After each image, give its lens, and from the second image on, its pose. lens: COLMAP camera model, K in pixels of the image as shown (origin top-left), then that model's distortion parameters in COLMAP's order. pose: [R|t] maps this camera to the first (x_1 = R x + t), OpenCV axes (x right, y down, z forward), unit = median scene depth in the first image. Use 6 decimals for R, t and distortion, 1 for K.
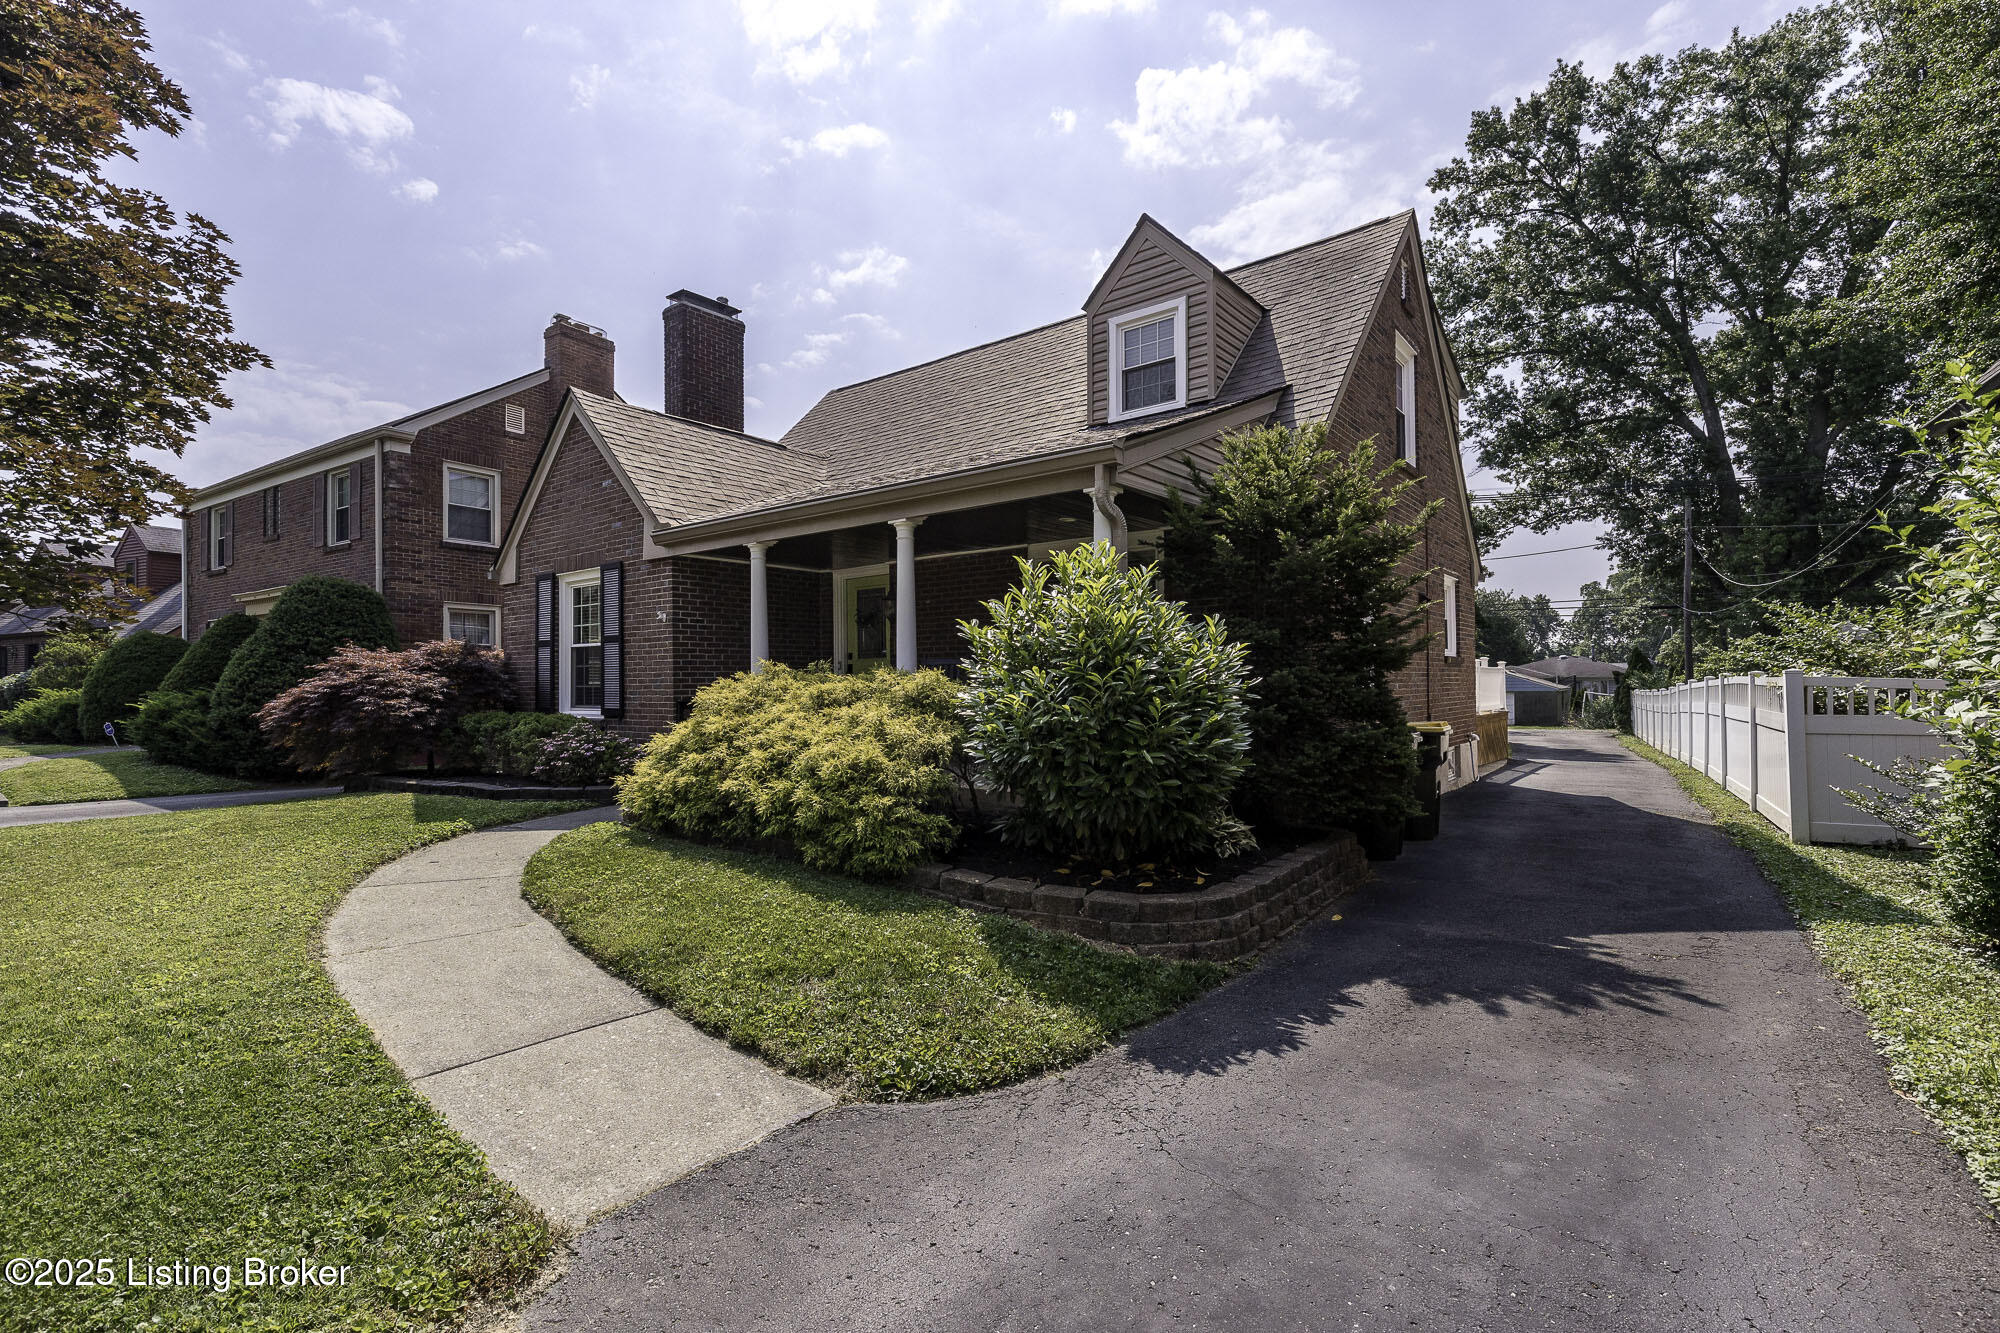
lens RADIAL K [[928.5, 0, 1005.0], [0, 928.5, 660.4], [0, 0, 1]] dist [0.006835, -0.000076]
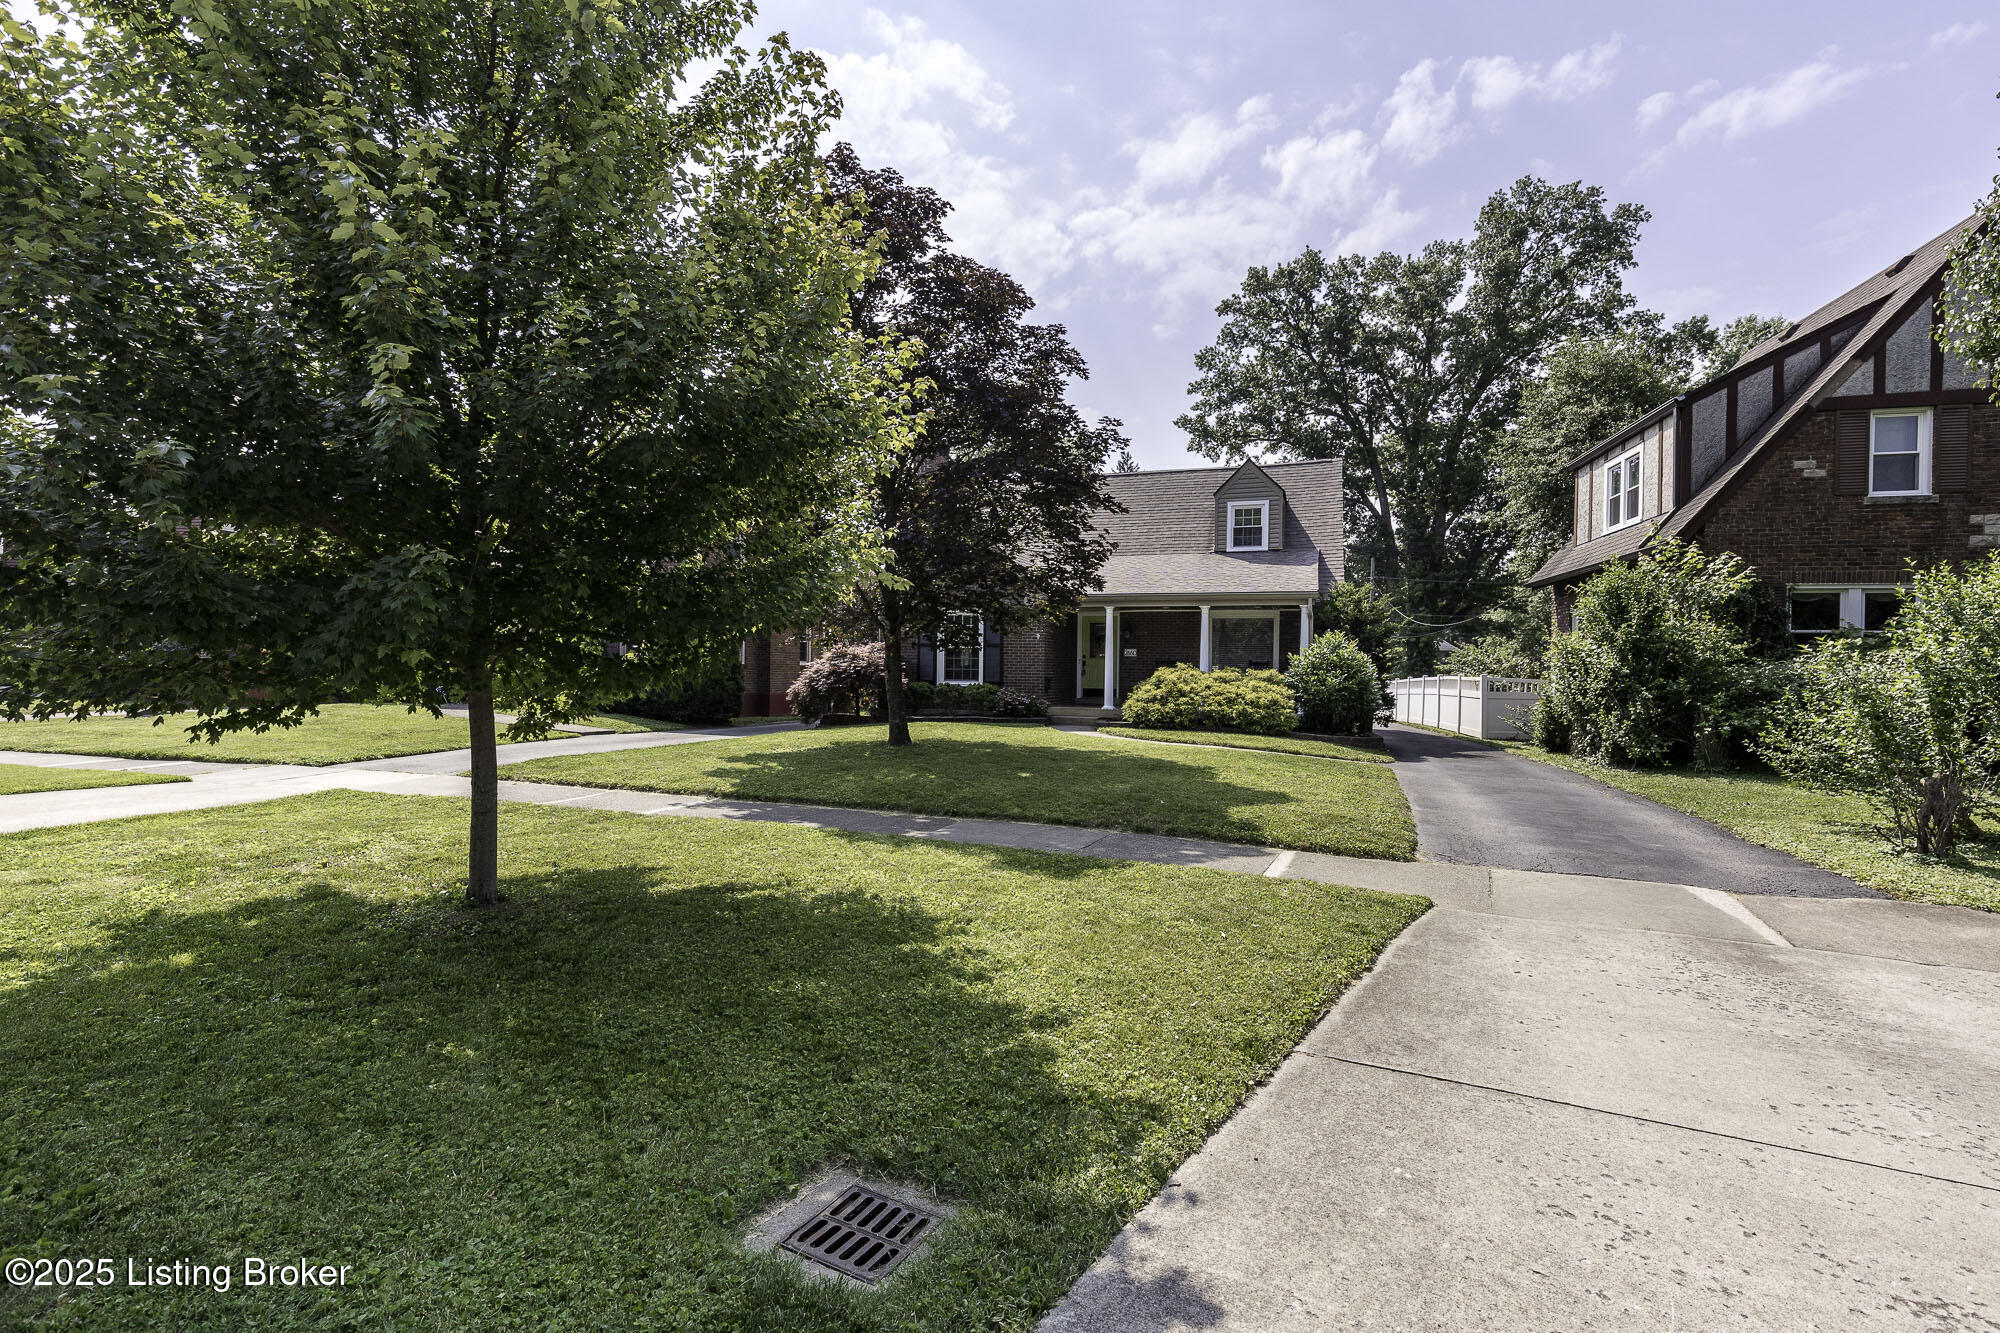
lens RADIAL K [[953.3, 0, 1004.7], [0, 953.3, 672.0], [0, 0, 1]] dist [0.001786, -0.000011]
pose [[0.945704, 0.021617, 0.324311, -0.313013], [-0.030744, 0.999262, 0.023043, -0.004302], [-0.323573, -0.031763, 0.945670, -0.265236]]
